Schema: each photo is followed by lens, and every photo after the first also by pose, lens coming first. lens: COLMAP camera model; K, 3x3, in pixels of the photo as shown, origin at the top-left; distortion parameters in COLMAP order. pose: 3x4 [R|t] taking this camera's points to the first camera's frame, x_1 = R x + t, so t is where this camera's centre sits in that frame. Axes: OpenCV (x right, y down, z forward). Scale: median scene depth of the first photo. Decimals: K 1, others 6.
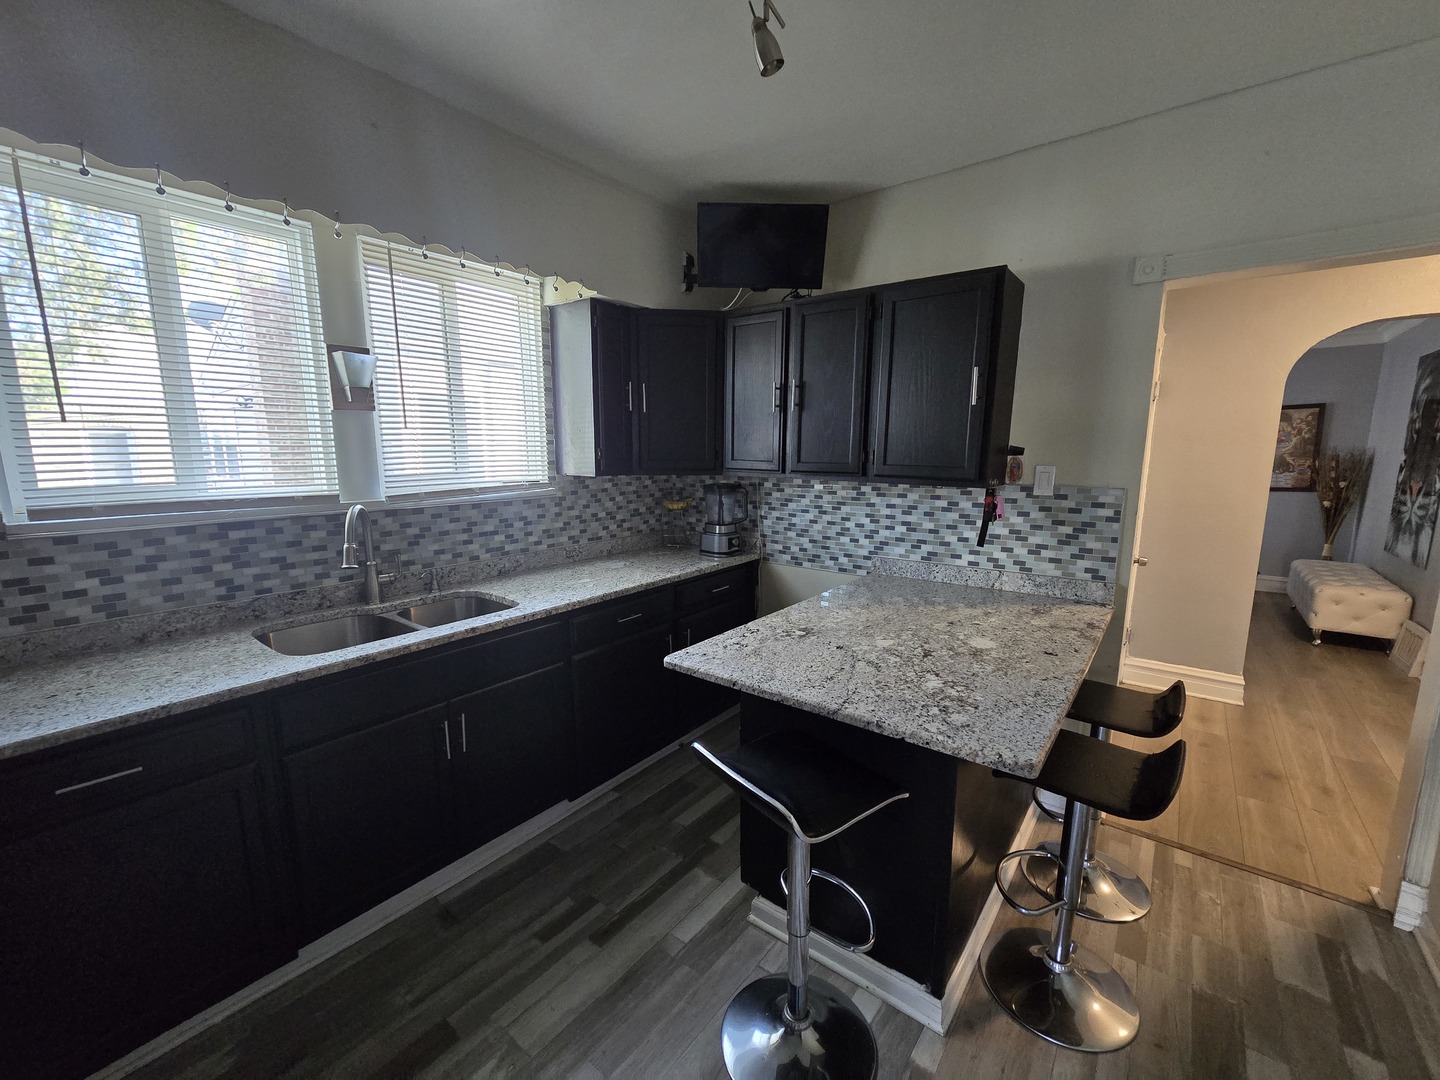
lens RADIAL K [[587.9, 0, 727.2], [0, 587.9, 550.8], [0, 0, 1]] dist [0.000668, -0.000303]
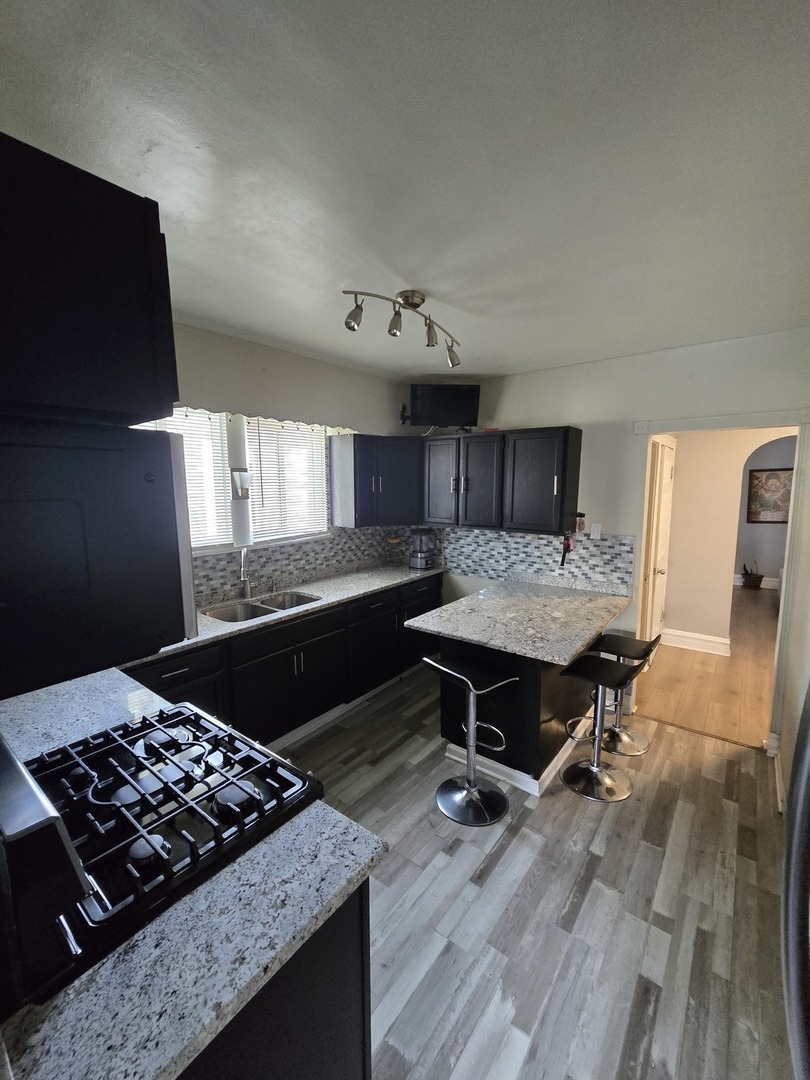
lens RADIAL K [[440.9, 0, 405.0], [0, 440.9, 540.0], [0, 0, 1]] dist [0.000668, -0.000303]
pose [[0.999961, -0.007438, -0.004859, -0.071202], [0.007211, 0.998953, -0.045179, -0.030296], [0.005190, 0.045142, 0.998967, -0.428354]]
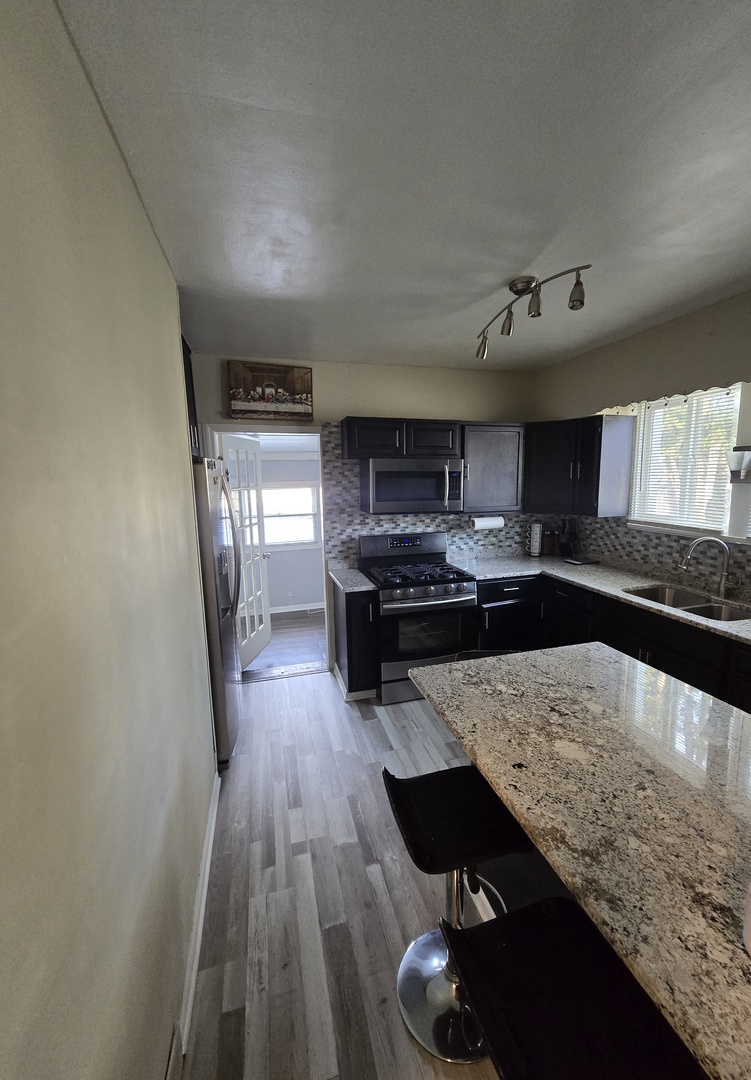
lens RADIAL K [[433.1, 0, 395.4], [0, 433.1, 541.2], [0, 0, 1]] dist [-0.000253, -0.000073]
pose [[-0.571882, 0.133594, -0.809384, 0.867370], [-0.127932, 0.960054, 0.248855, -0.239815], [0.810299, 0.245862, -0.531947, 0.818000]]
